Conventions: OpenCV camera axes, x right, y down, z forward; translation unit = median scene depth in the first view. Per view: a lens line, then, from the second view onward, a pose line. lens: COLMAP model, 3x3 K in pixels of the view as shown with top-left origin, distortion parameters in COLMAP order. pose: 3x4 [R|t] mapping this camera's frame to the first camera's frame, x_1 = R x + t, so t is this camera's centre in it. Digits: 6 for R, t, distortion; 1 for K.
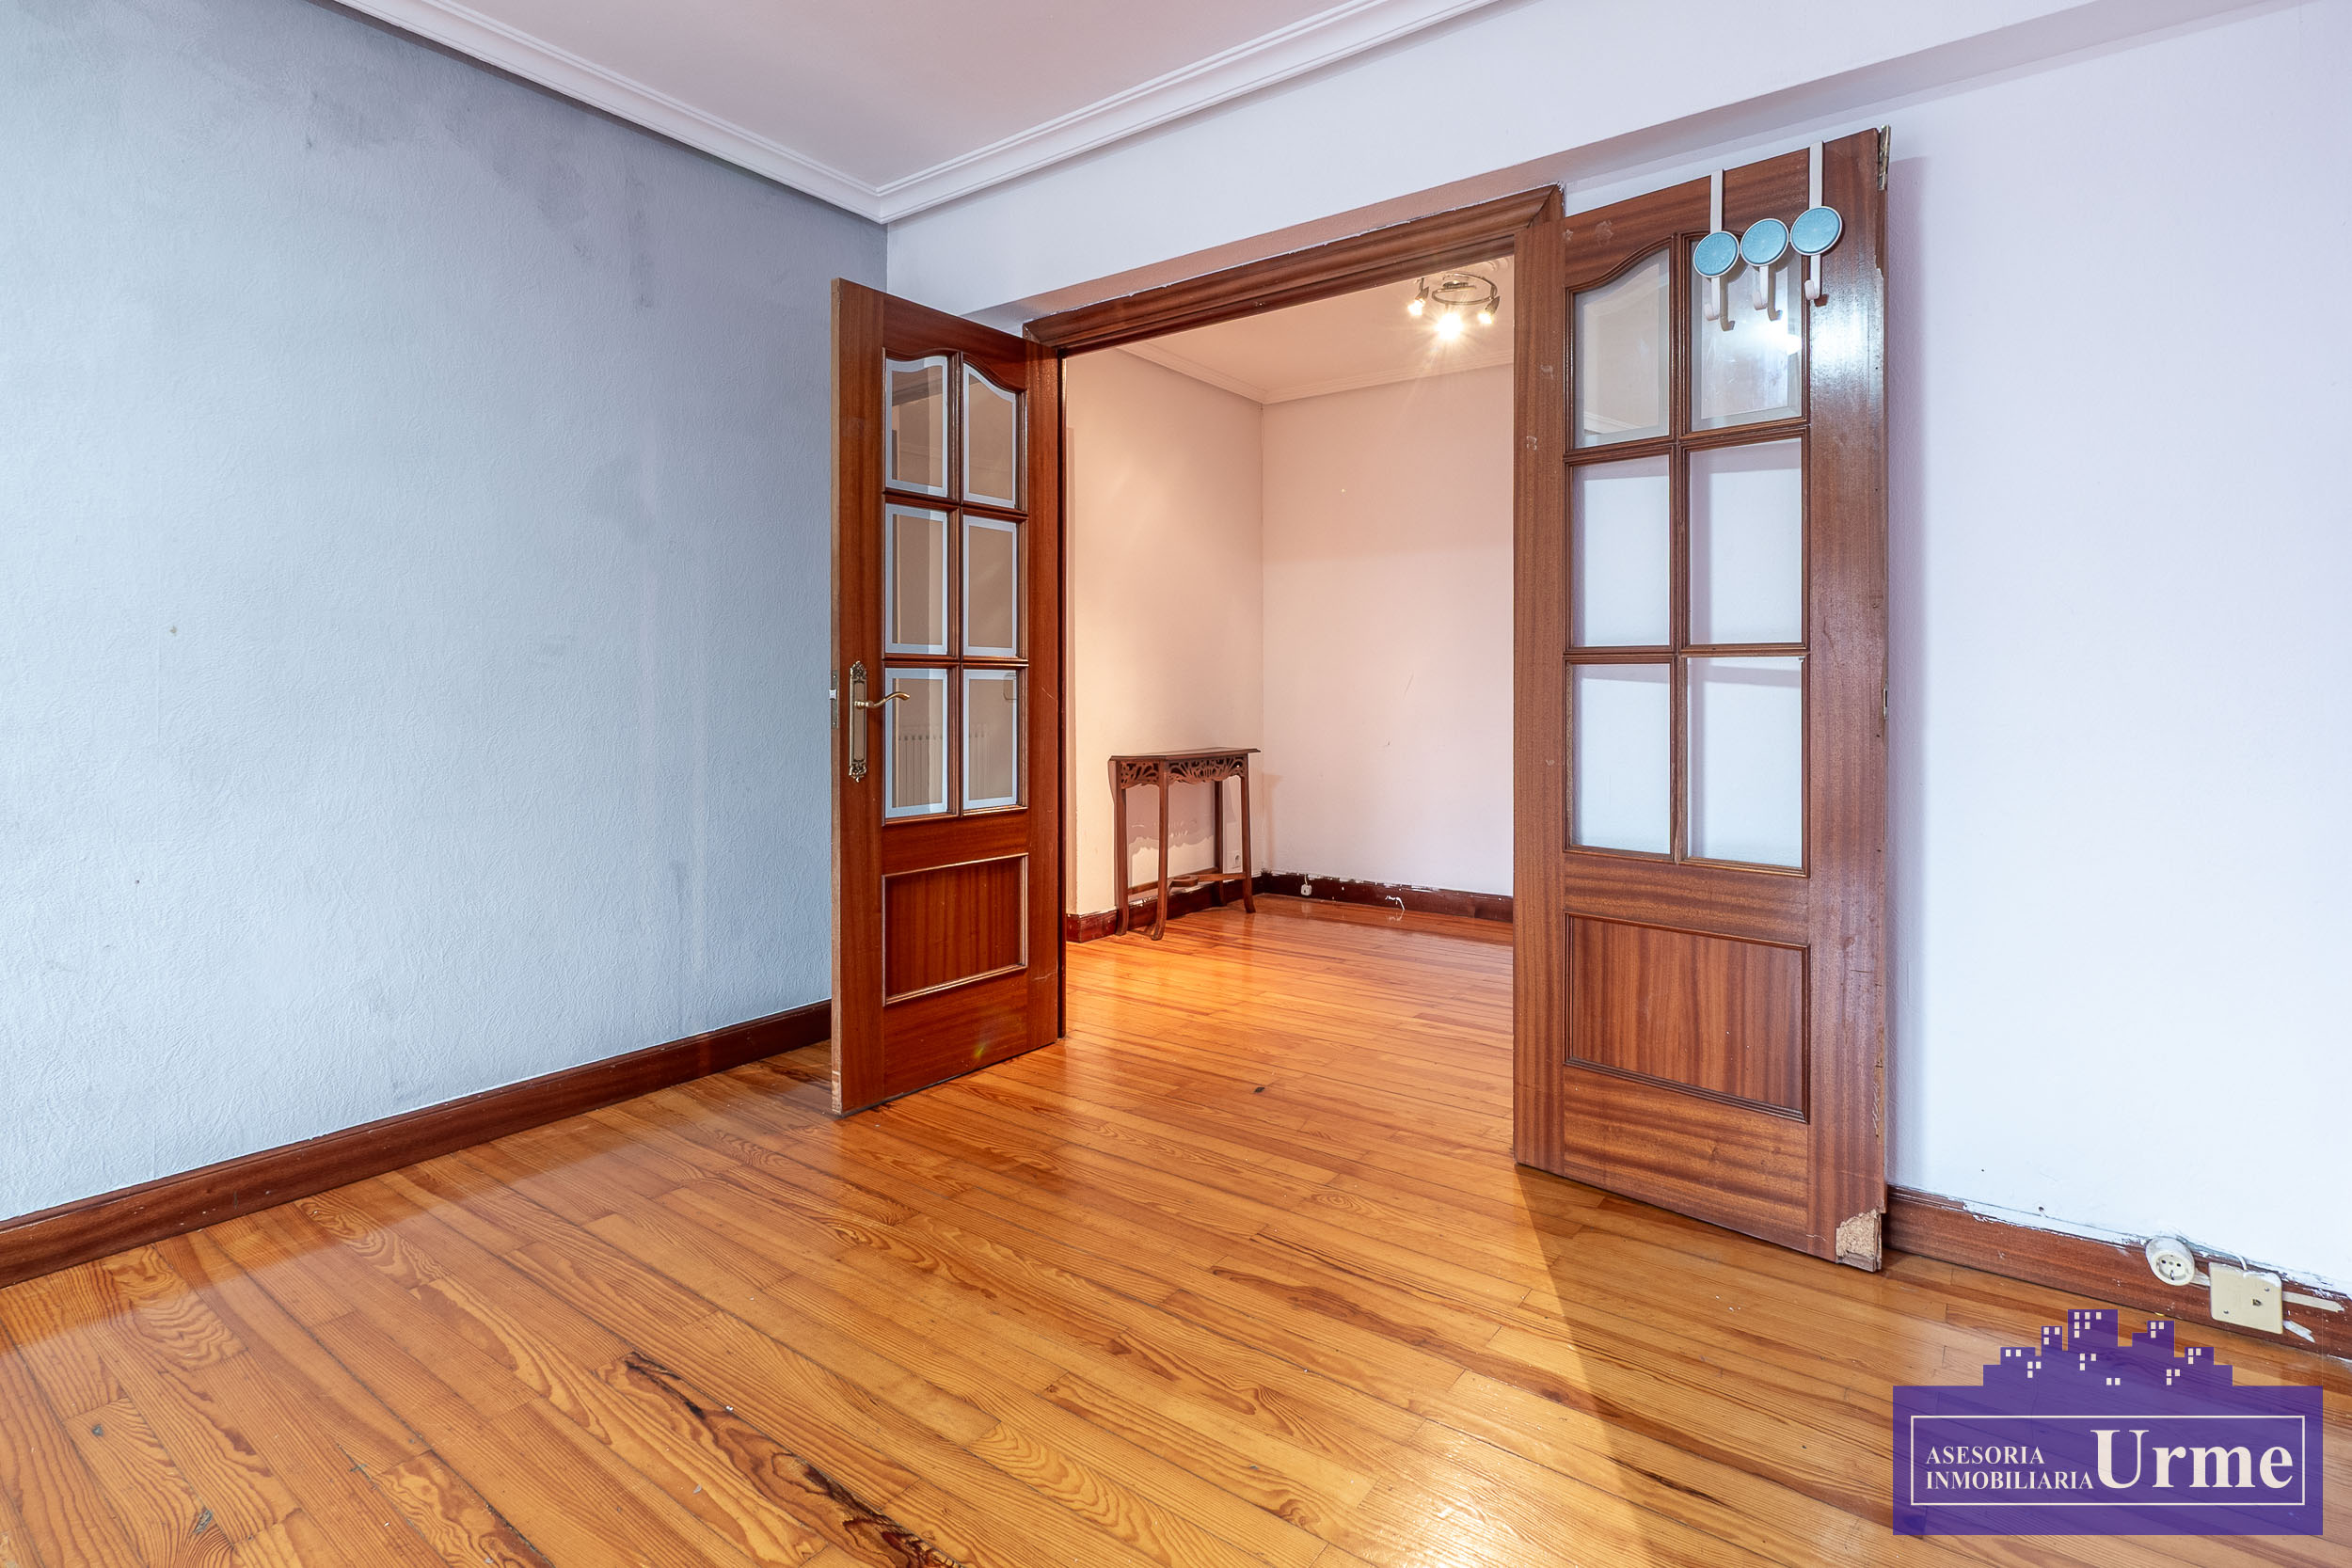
lens RADIAL K [[1111.4, 0, 1273.8], [0, 1111.4, 679.9], [0, 0, 1]] dist [0.004546, -0.000685]
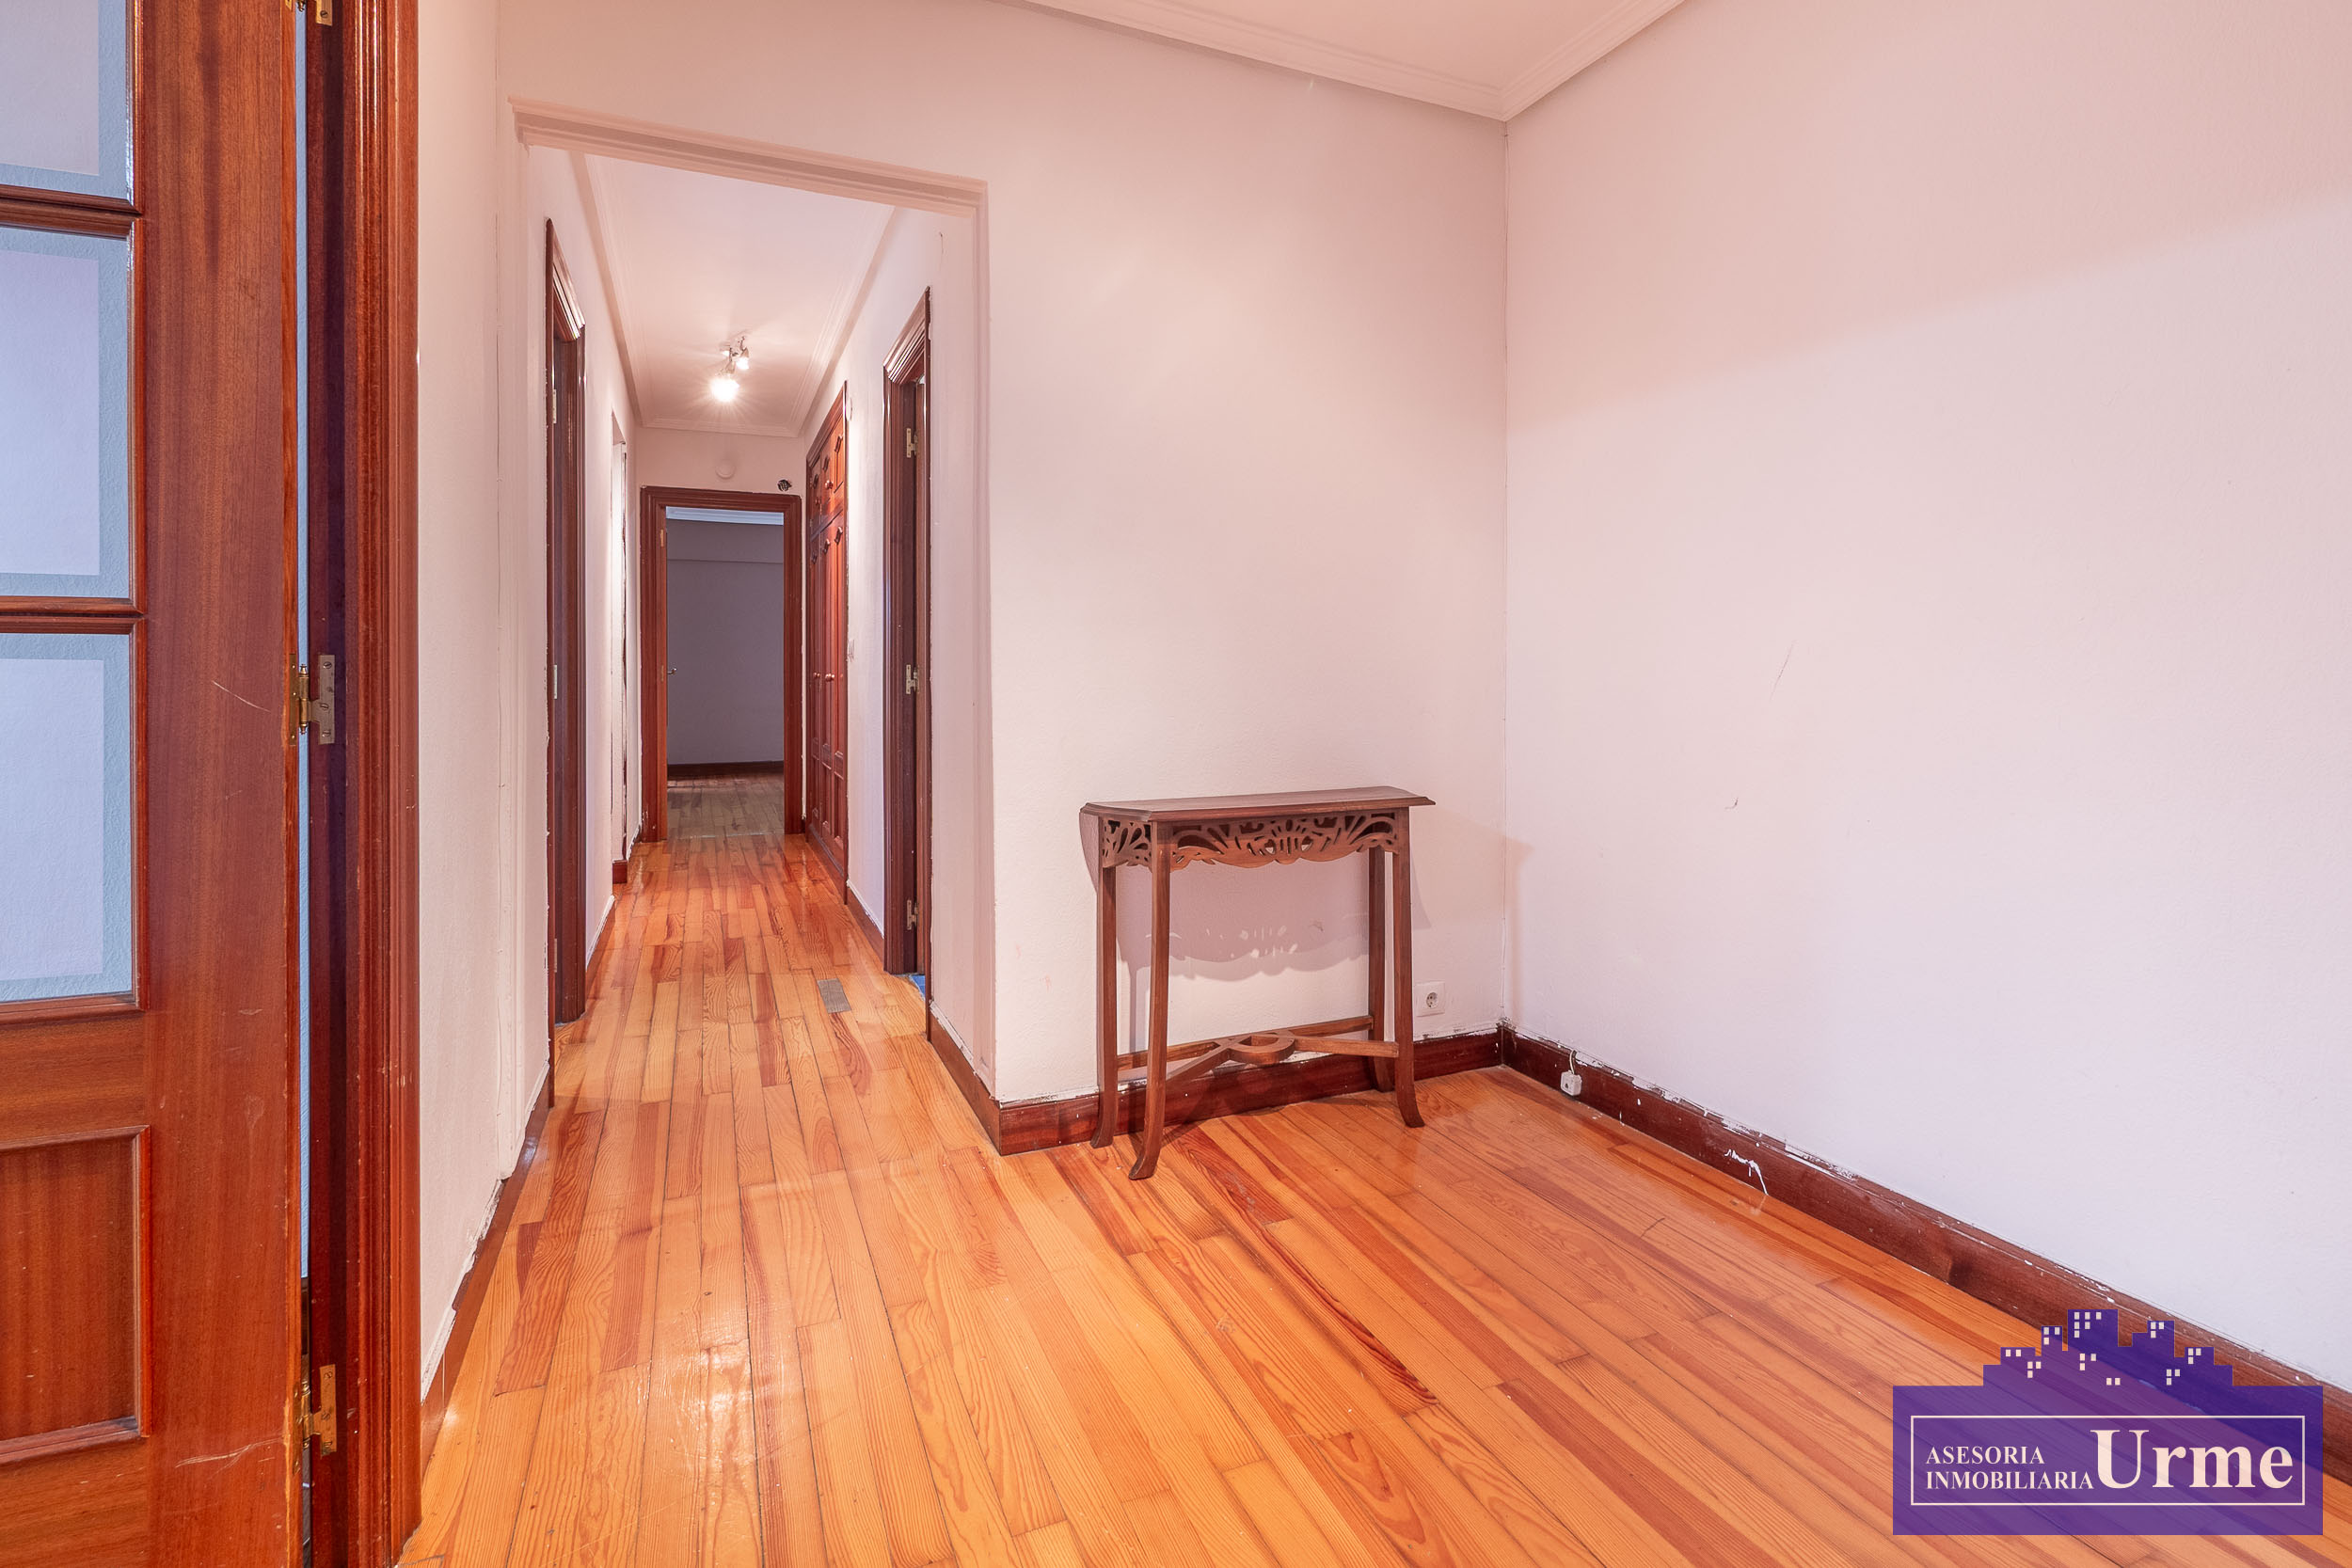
lens RADIAL K [[1111.4, 0, 1191.6], [0, 1111.4, 675.7], [0, 0, 1]] dist [0.004546, -0.000685]
pose [[0.840496, 0.005504, -0.541790, 0.163690], [0.002856, 0.999890, 0.014588, 0.000705], [0.541811, -0.013808, 0.840387, 0.529285]]
